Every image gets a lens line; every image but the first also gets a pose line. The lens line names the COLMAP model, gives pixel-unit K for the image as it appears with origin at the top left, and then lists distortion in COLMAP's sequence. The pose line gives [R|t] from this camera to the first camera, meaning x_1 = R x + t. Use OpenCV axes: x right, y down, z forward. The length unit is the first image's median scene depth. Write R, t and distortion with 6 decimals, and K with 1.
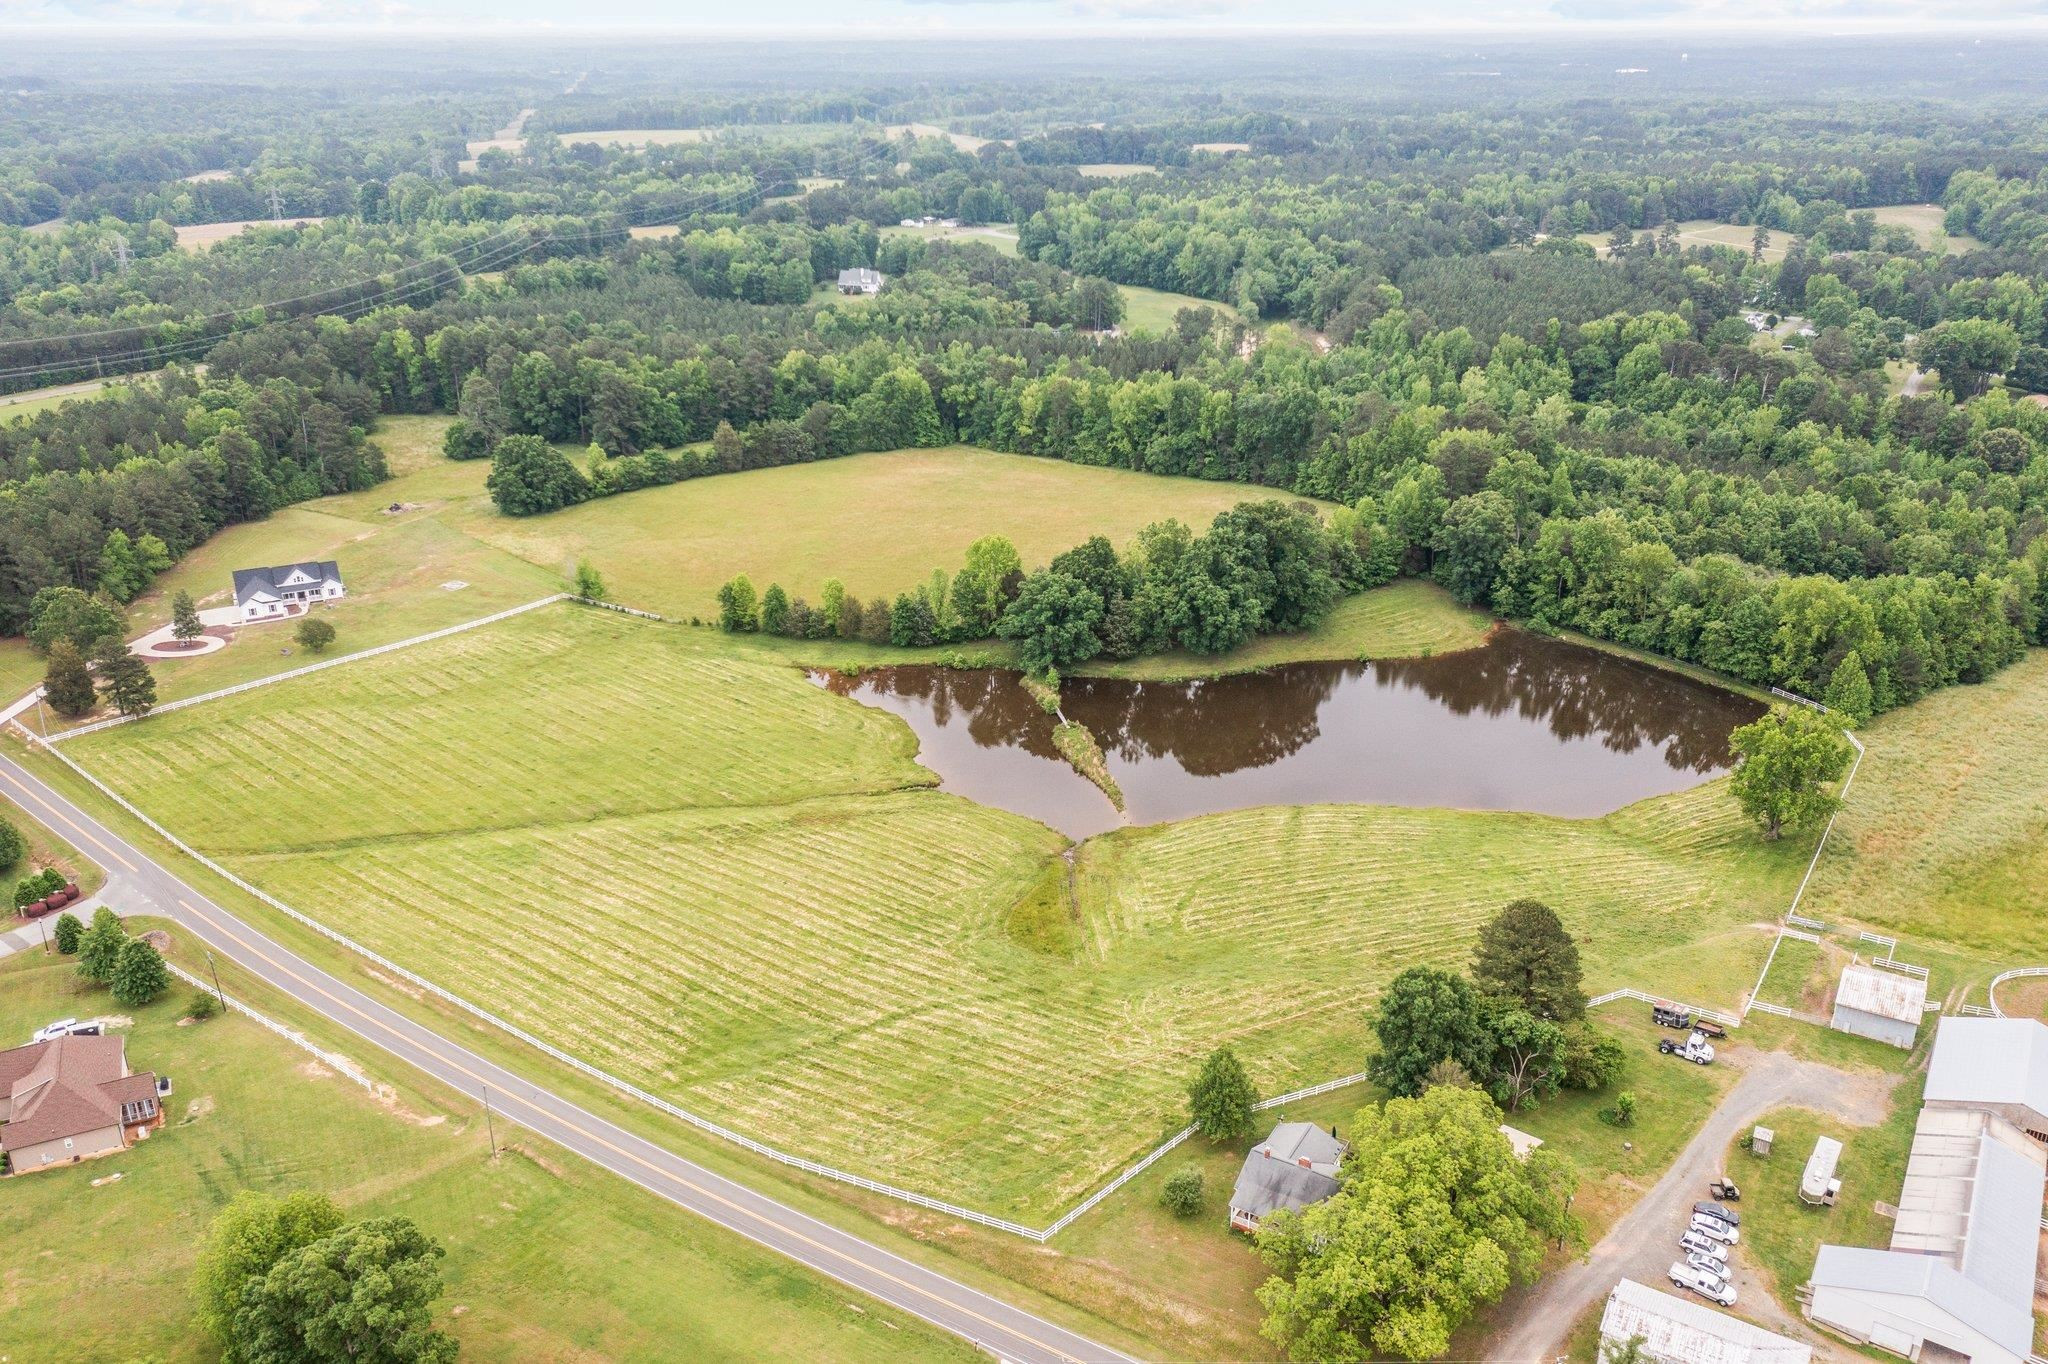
lens RADIAL K [[1632.1, 0, 1016.7], [0, 1632.1, 683.1], [0, 0, 1]] dist [-0.000592, 0.008902]
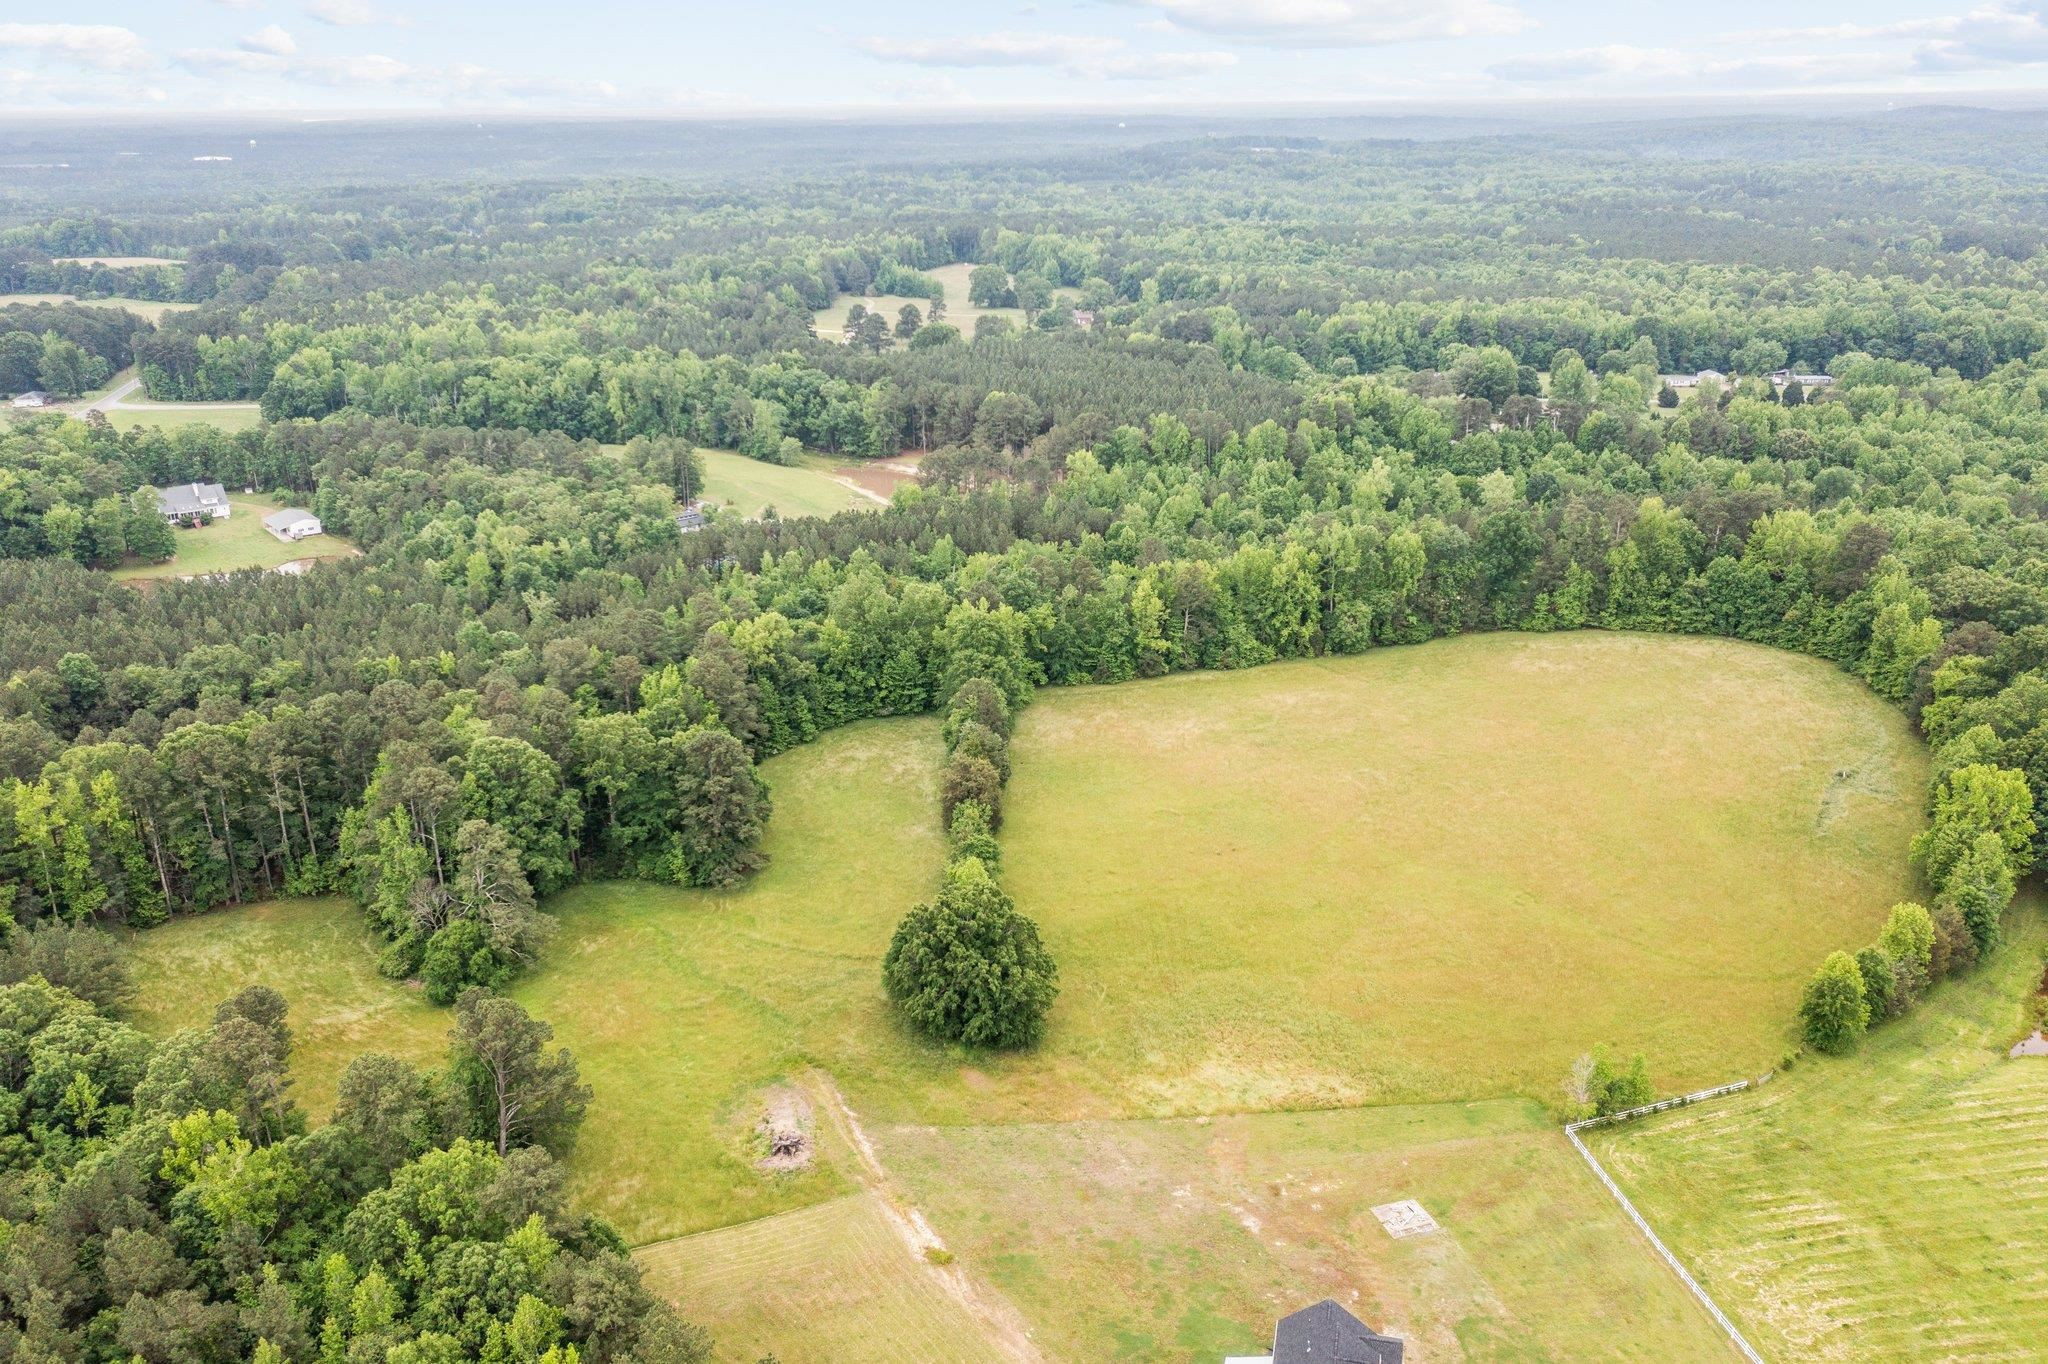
lens RADIAL K [[1632.1, 0, 1043.8], [0, 1632.1, 665.6], [0, 0, 1]] dist [-0.000592, 0.008902]
pose [[0.652096, -0.257636, 0.713018, -0.784195], [0.298647, 0.951737, 0.070763, -0.305939], [-0.696836, 0.166796, 0.697566, 0.775320]]
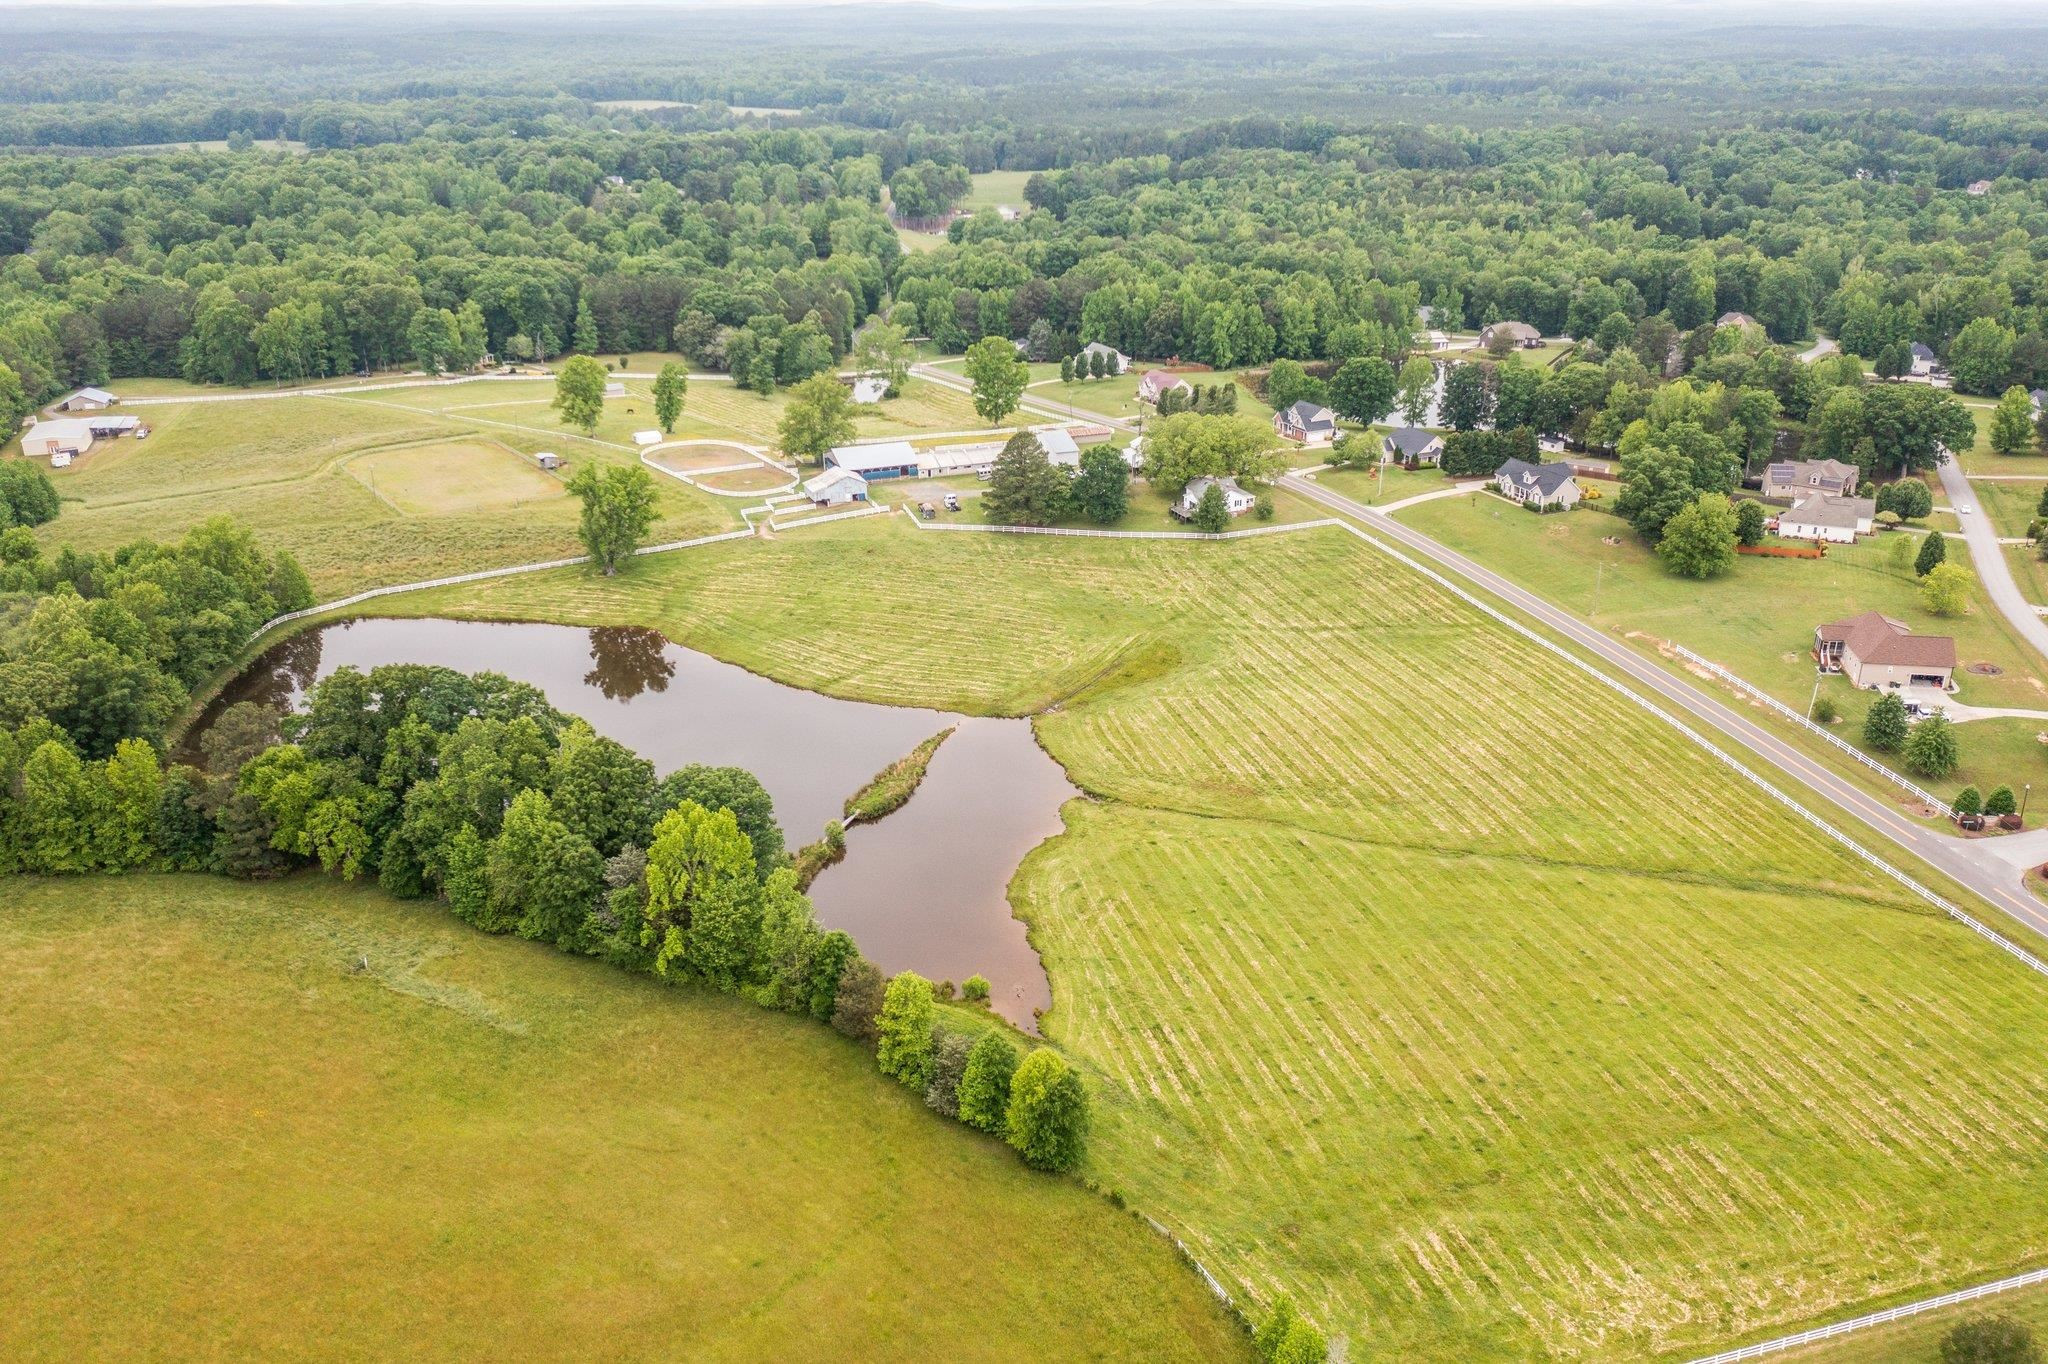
lens RADIAL K [[1632.1, 0, 1029.4], [0, 1632.1, 717.4], [0, 0, 1]] dist [-0.000592, 0.008902]
pose [[-0.814716, -0.232990, 0.530993, -0.403674], [0.216031, 0.727843, 0.650827, -0.454018], [-0.538115, 0.644950, -0.542652, 1.213463]]
